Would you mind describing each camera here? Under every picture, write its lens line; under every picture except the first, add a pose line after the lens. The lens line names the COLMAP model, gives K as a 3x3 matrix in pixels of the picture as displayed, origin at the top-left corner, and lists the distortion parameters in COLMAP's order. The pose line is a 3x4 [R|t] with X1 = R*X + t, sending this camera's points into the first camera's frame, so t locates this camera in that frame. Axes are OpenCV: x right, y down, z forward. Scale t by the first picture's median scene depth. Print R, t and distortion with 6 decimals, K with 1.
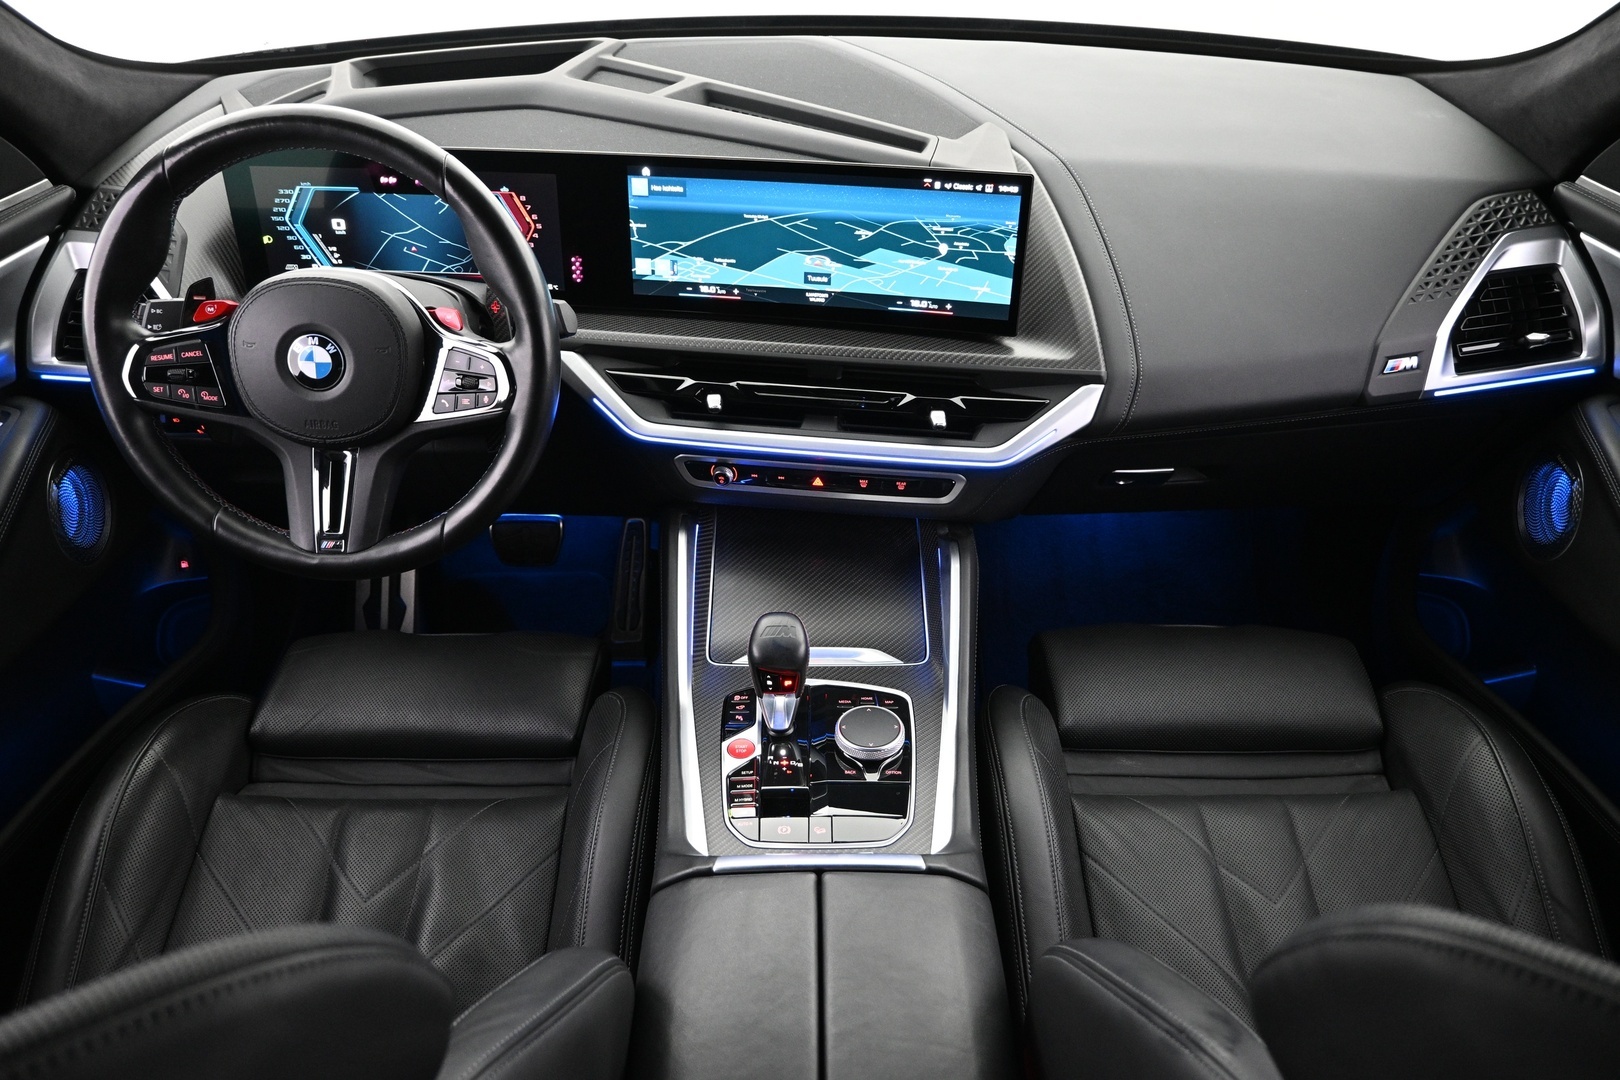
lens RADIAL K [[1118.3, 0, 809.7], [0, 1118.3, 545.6], [0, 0, 1]] dist [0.008014, -0.003768]
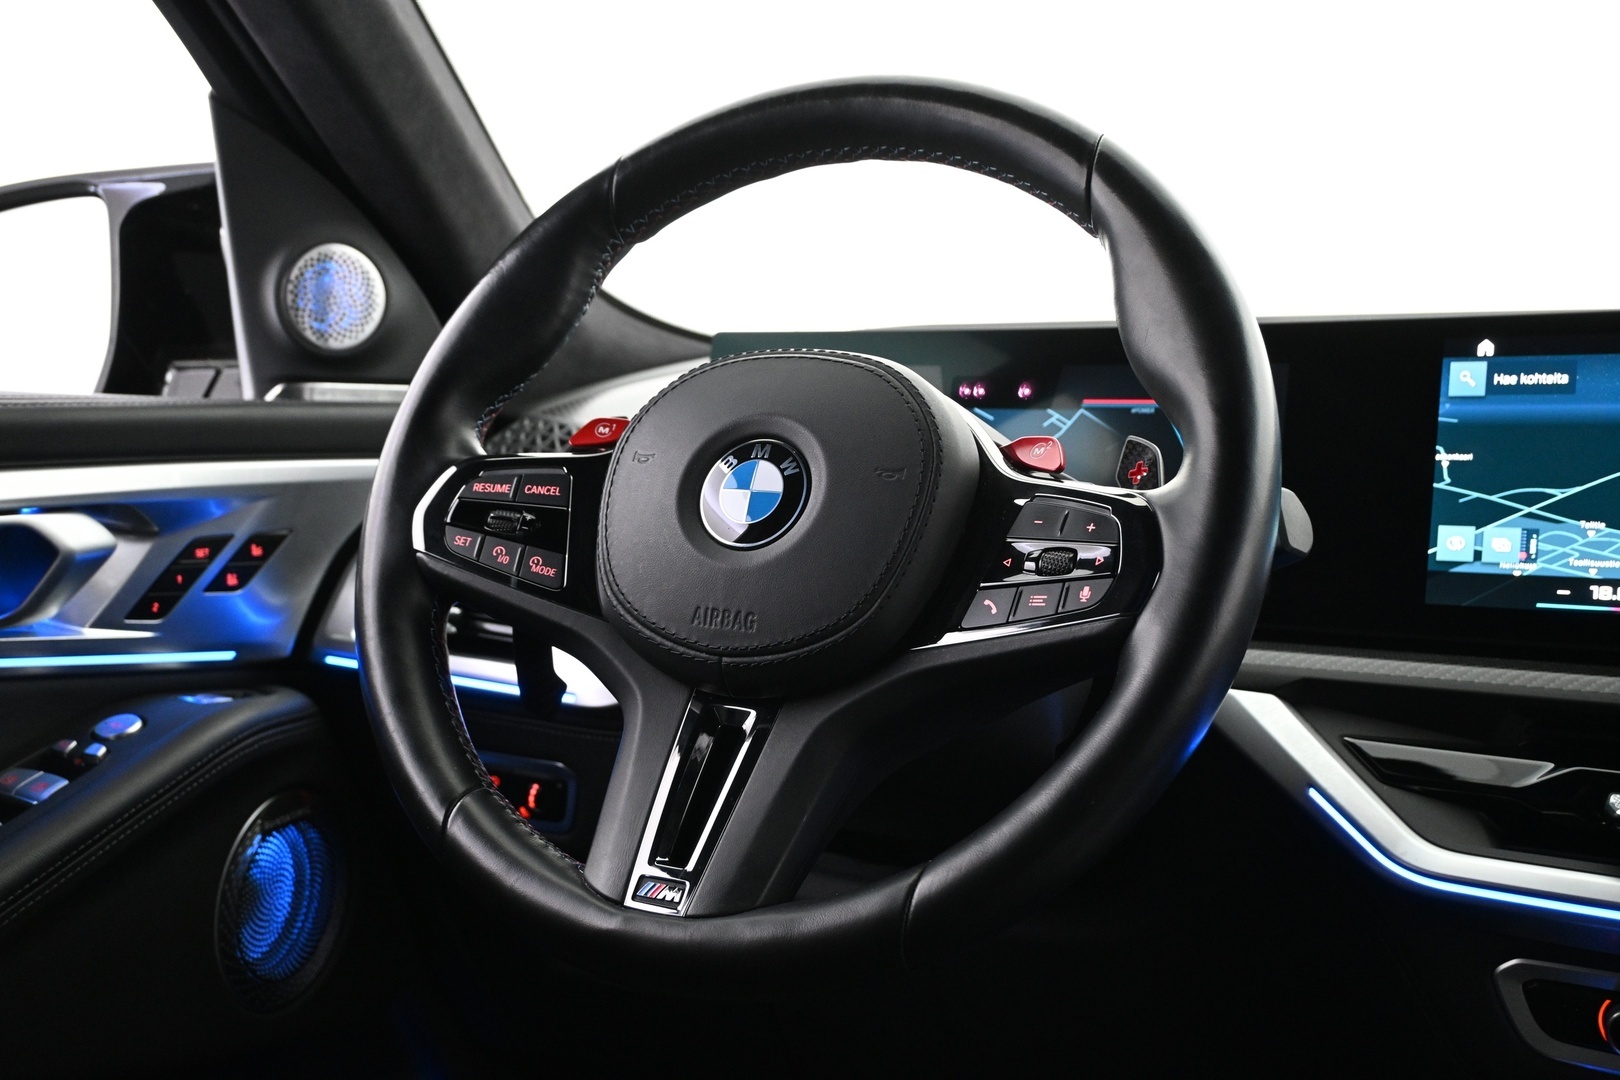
lens RADIAL K [[1670.8, 0, 814.8], [0, 1670.8, 539.4], [0, 0, 1]] dist [0.006496, 0.000000]
pose [[0.904361, 0.031553, -0.425599, -0.096365], [-0.273193, 0.808954, -0.520537, 0.178361], [0.327866, 0.587024, 0.740207, 0.414902]]
